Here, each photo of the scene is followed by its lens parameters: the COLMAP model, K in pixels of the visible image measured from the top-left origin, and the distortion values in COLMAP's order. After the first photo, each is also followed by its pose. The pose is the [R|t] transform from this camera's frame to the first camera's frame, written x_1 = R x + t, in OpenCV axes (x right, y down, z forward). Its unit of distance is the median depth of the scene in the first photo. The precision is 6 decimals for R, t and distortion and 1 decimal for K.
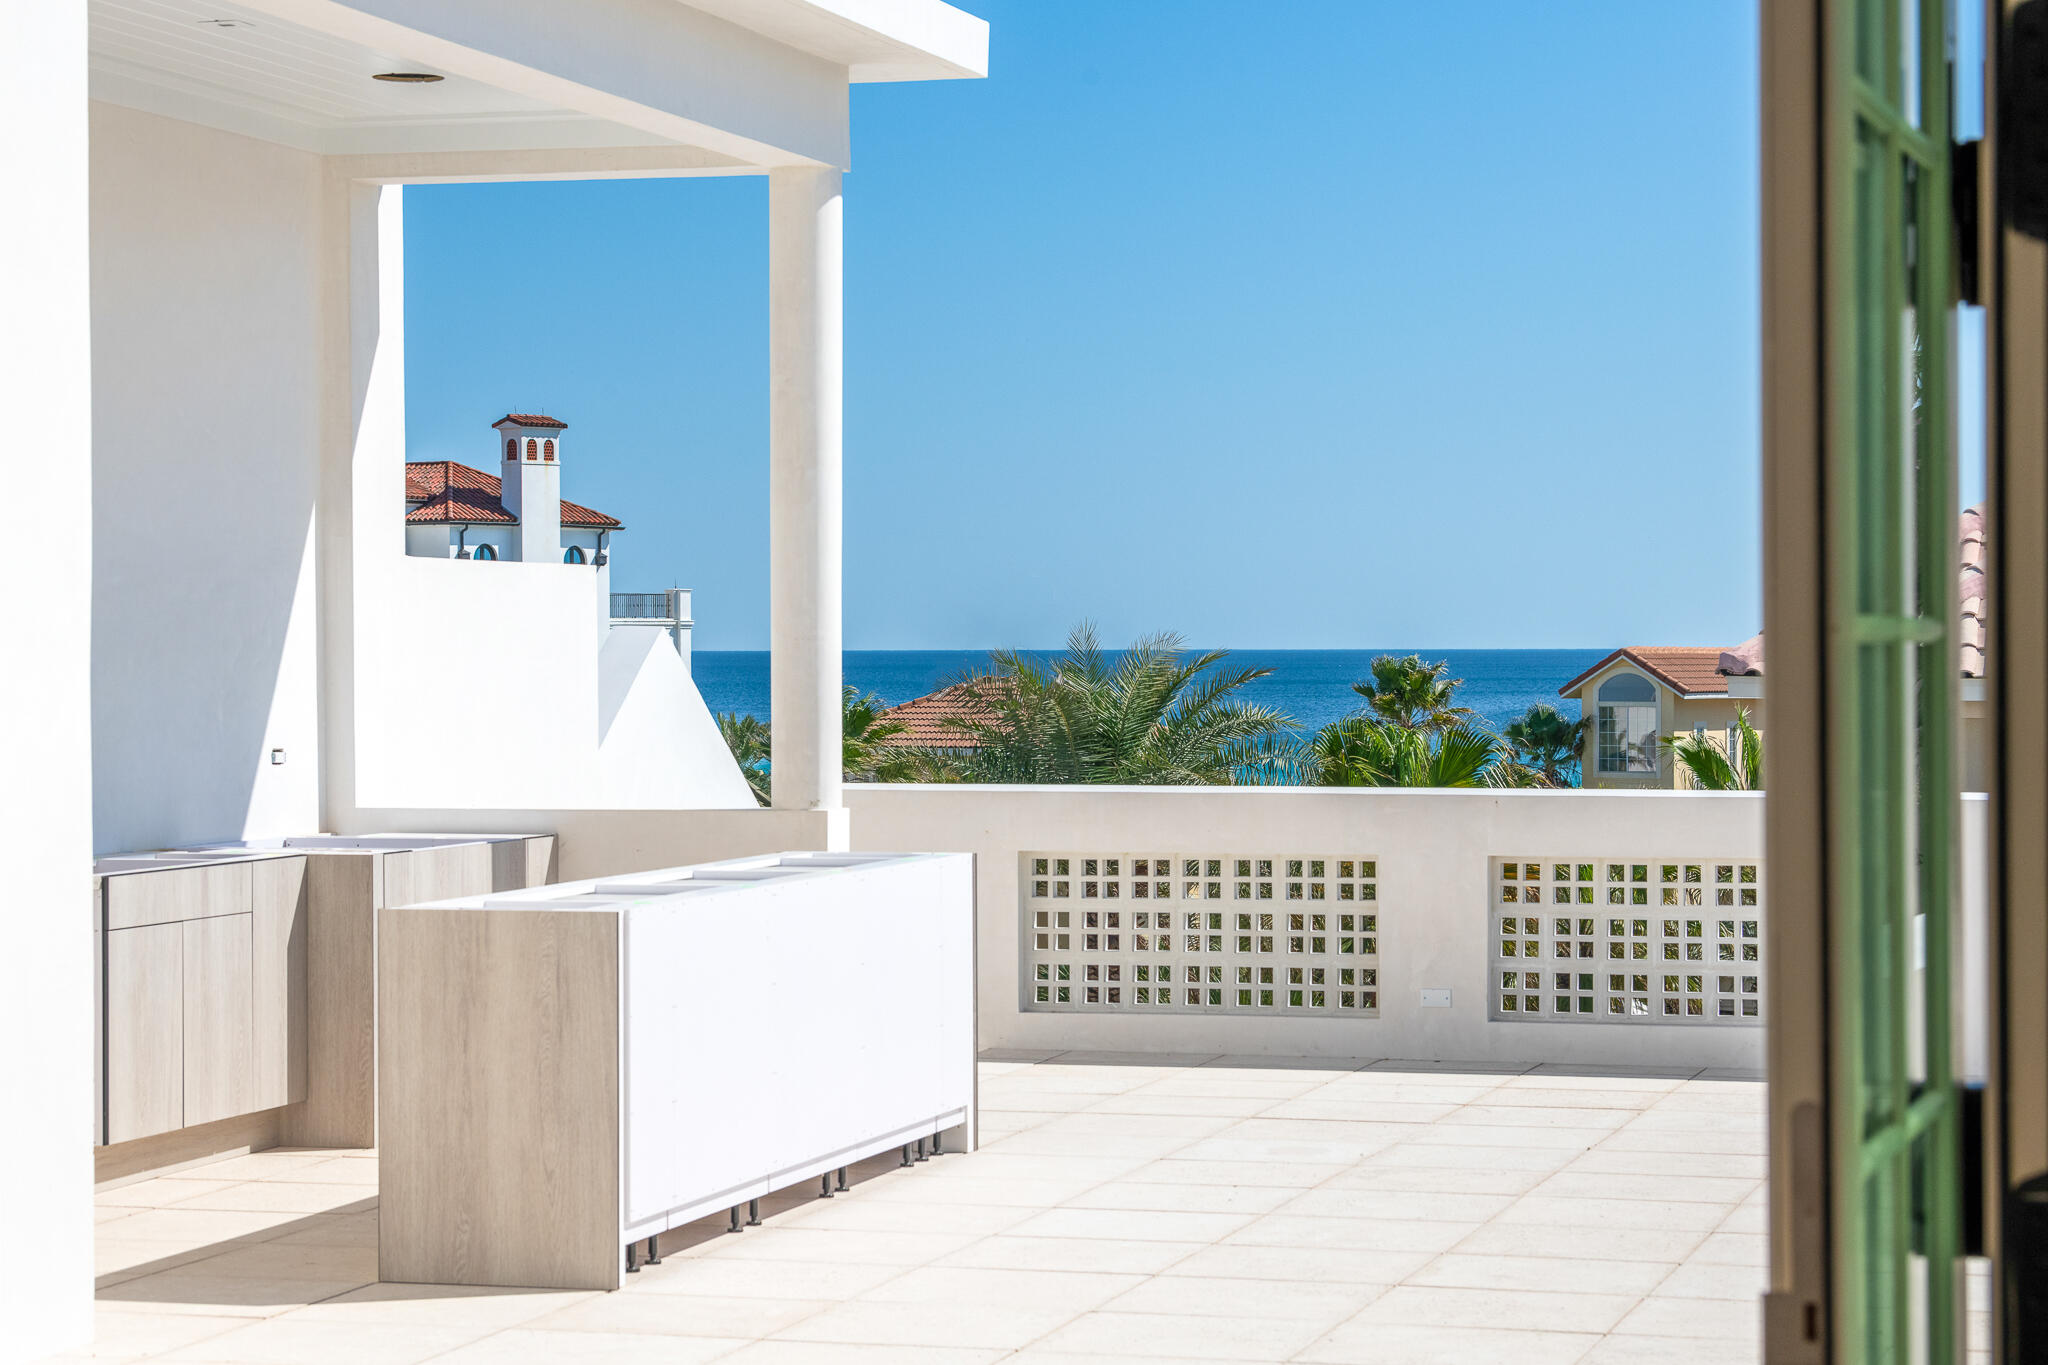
lens RADIAL K [[4585.1, 0, 1032.9], [0, 4585.1, 733.4], [0, 0, 1]] dist [0.084056, 0.000000]
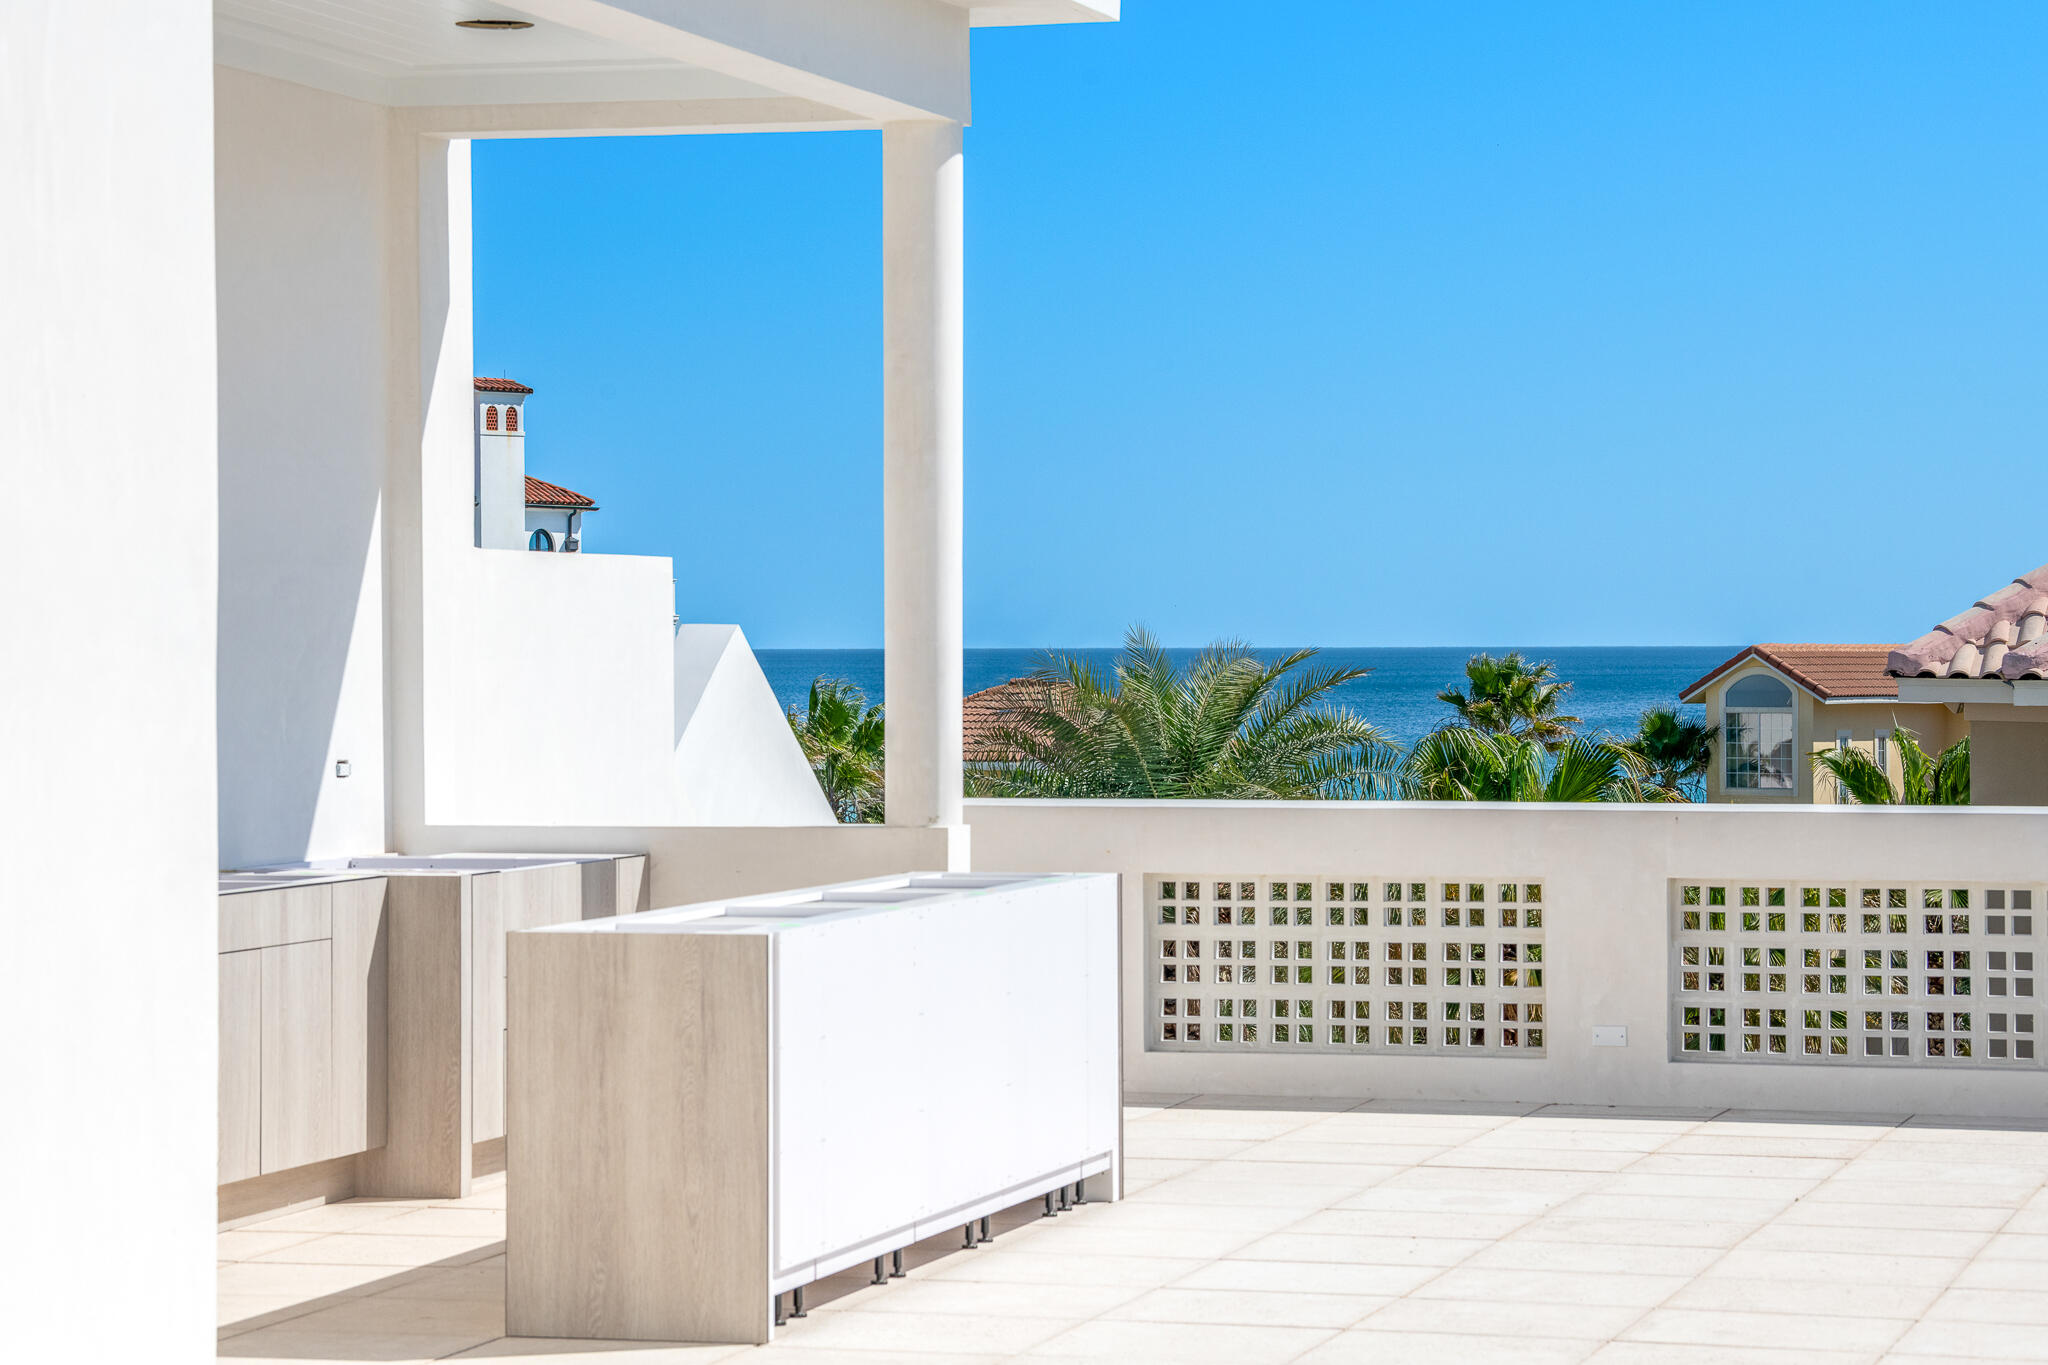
lens RADIAL K [[5314.5, 0, 1018.3], [0, 5314.5, 689.0], [0, 0, 1]] dist [0.252848, 0.000000]
pose [[0.999977, -0.000960, -0.006773, -0.023378], [0.000889, 0.999944, -0.010507, 0.000420], [0.006783, 0.010501, 0.999922, -0.055033]]
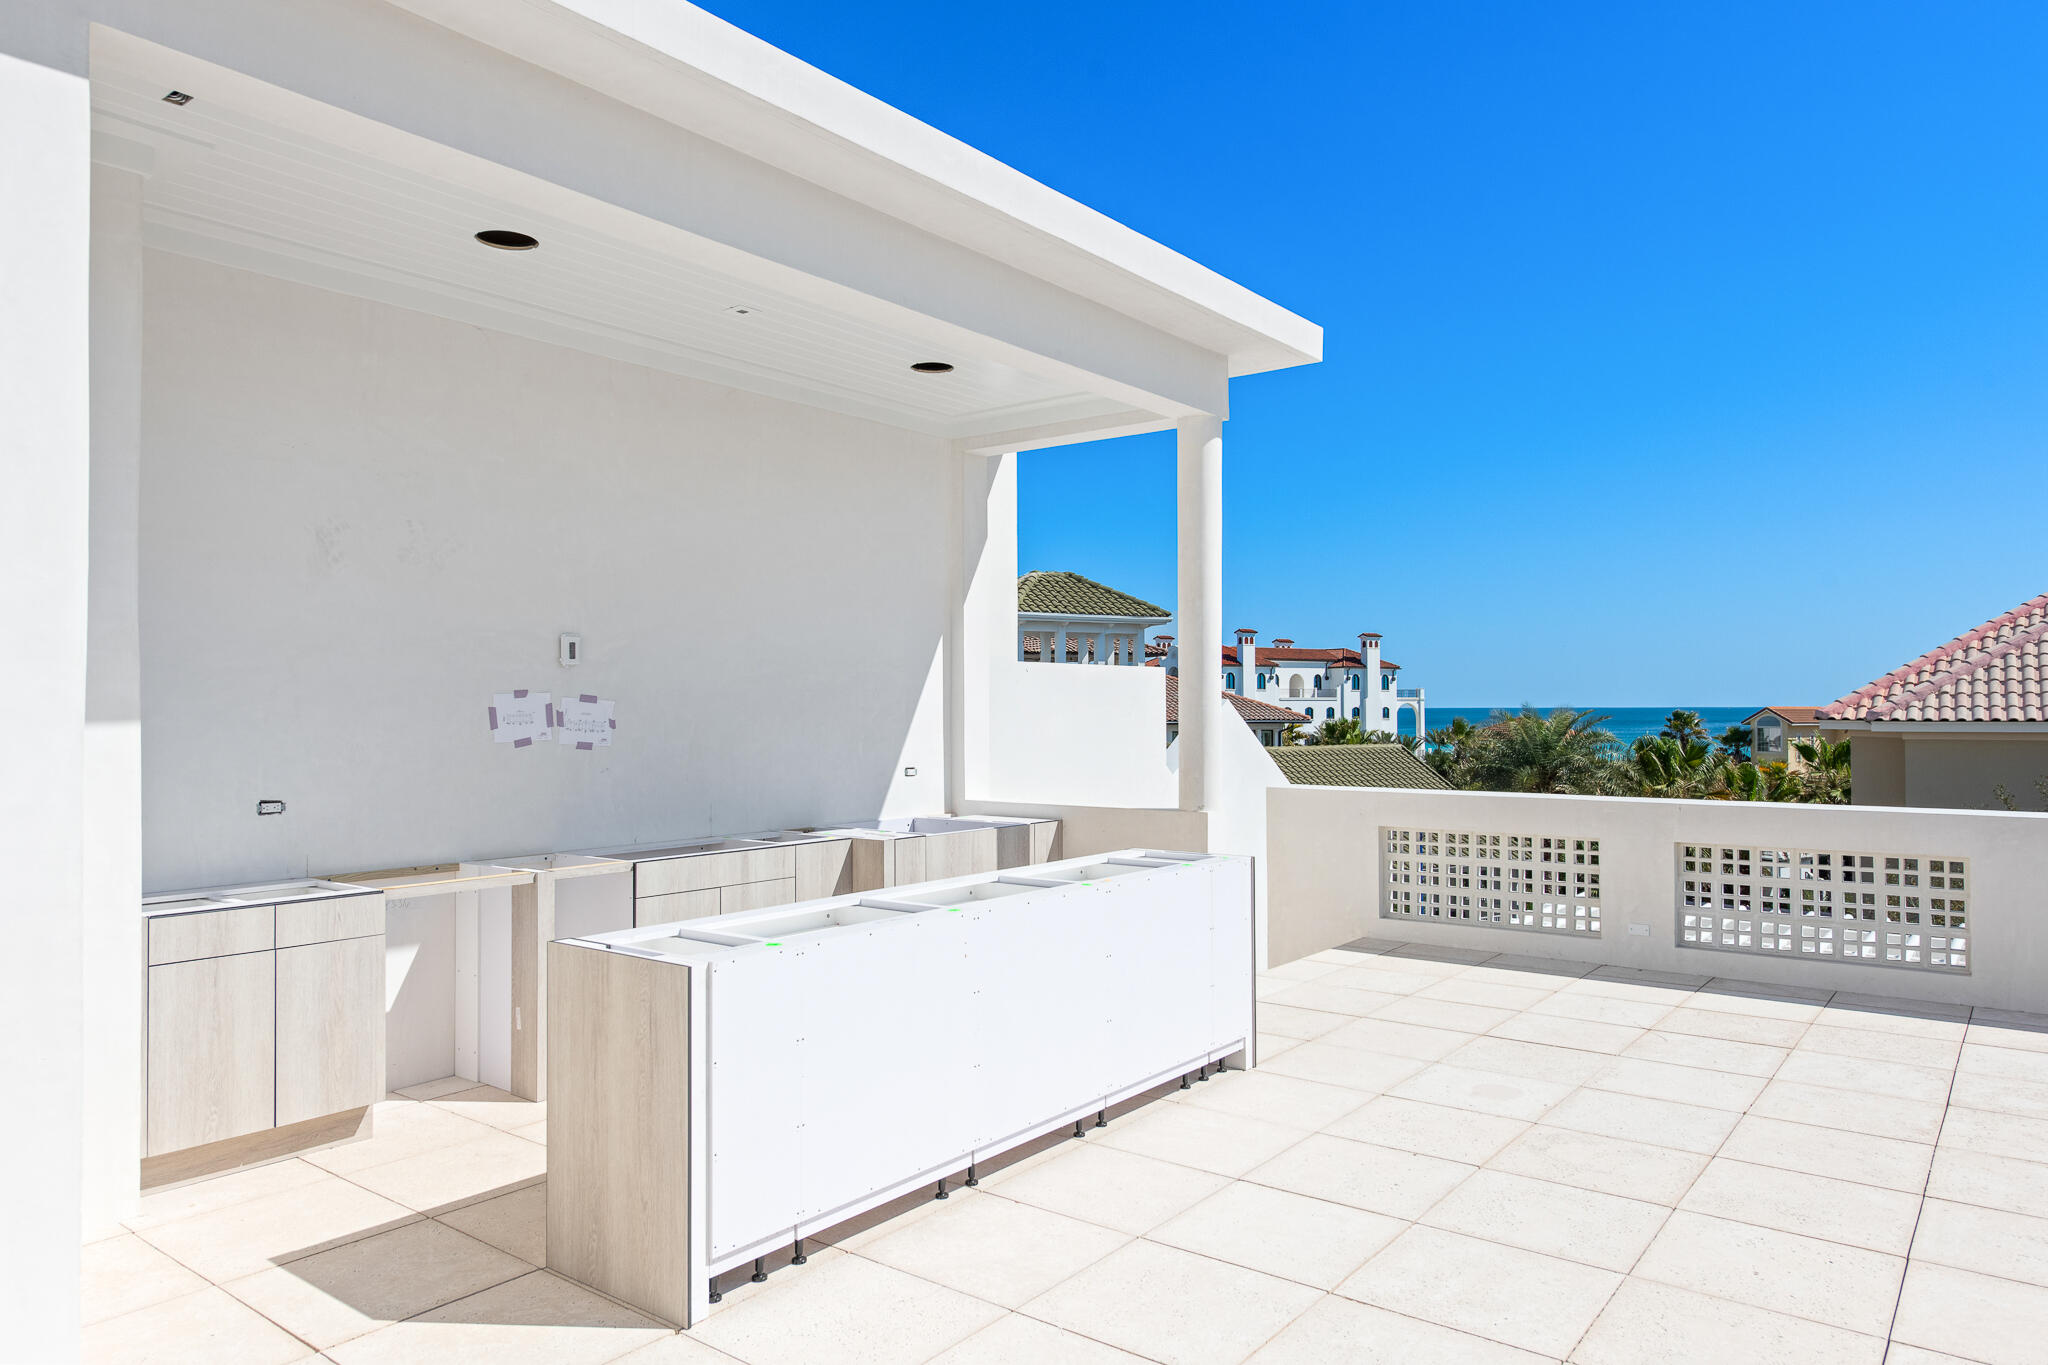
lens RADIAL K [[1332.0, 0, 1016.1], [0, 1332.0, 689.0], [0, 0, 1]] dist [-0.000378, 0.000535]
pose [[0.926691, -0.005678, -0.375781, 0.067807], [-0.006387, 0.999504, -0.030852, -0.011405], [0.375770, 0.030991, 0.926195, 0.536221]]
